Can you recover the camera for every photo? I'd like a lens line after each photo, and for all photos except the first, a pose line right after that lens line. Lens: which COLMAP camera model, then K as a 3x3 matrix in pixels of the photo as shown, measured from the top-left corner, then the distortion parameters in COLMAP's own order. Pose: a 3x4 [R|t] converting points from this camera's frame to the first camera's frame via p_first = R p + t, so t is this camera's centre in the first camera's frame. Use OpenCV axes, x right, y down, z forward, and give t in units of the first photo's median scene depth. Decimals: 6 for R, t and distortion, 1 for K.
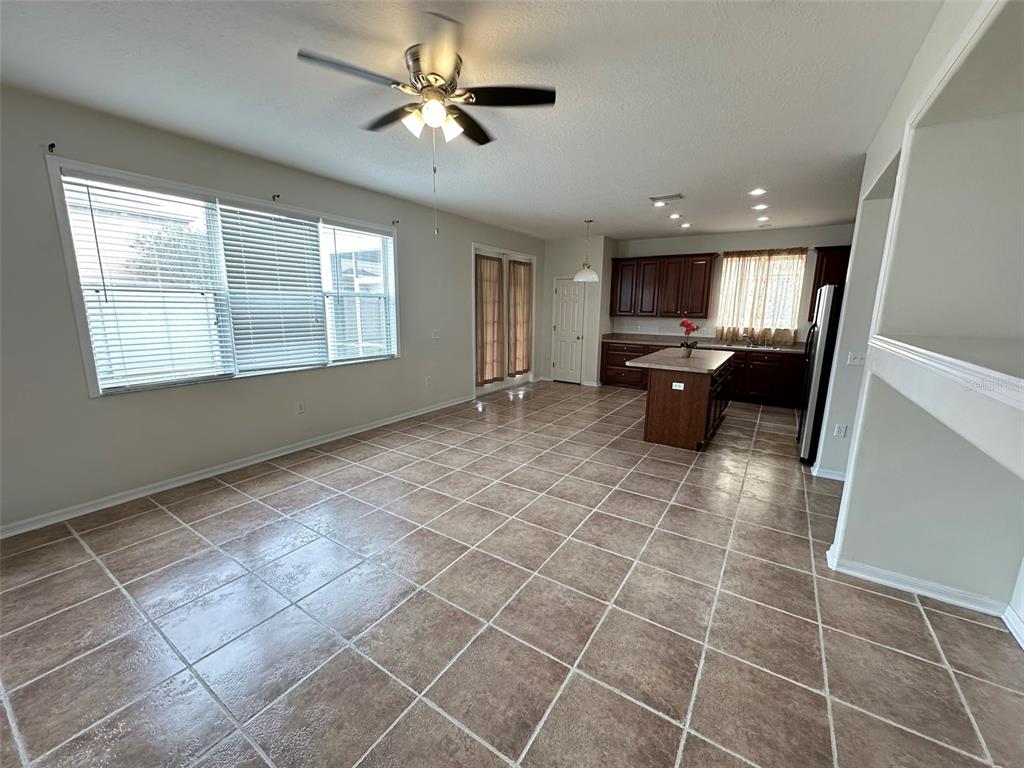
lens RADIAL K [[410.8, 0, 501.1], [0, 410.8, 381.5], [0, 0, 1]] dist [-0.005931, 0.000978]
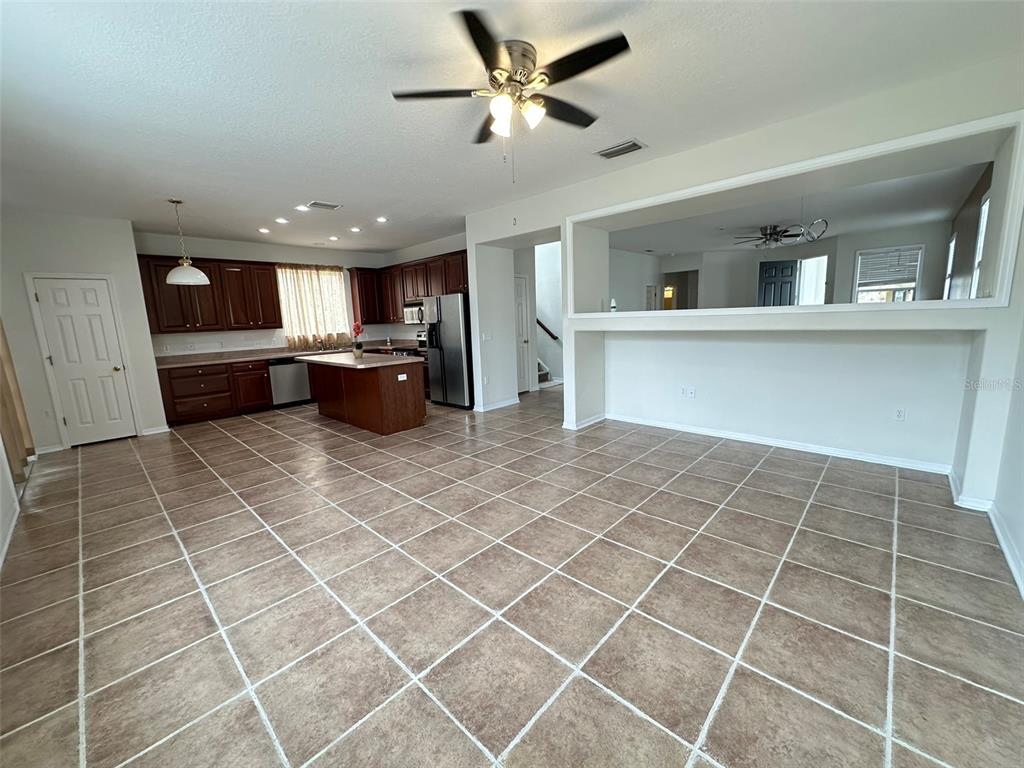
lens RADIAL K [[410.8, 0, 518.2], [0, 410.8, 385.0], [0, 0, 1]] dist [-0.005931, 0.000978]
pose [[0.145717, -0.179677, 0.972873, -0.671801], [0.217526, 0.965124, 0.145665, -0.067703], [-0.965116, 0.190399, 0.179720, 0.488726]]
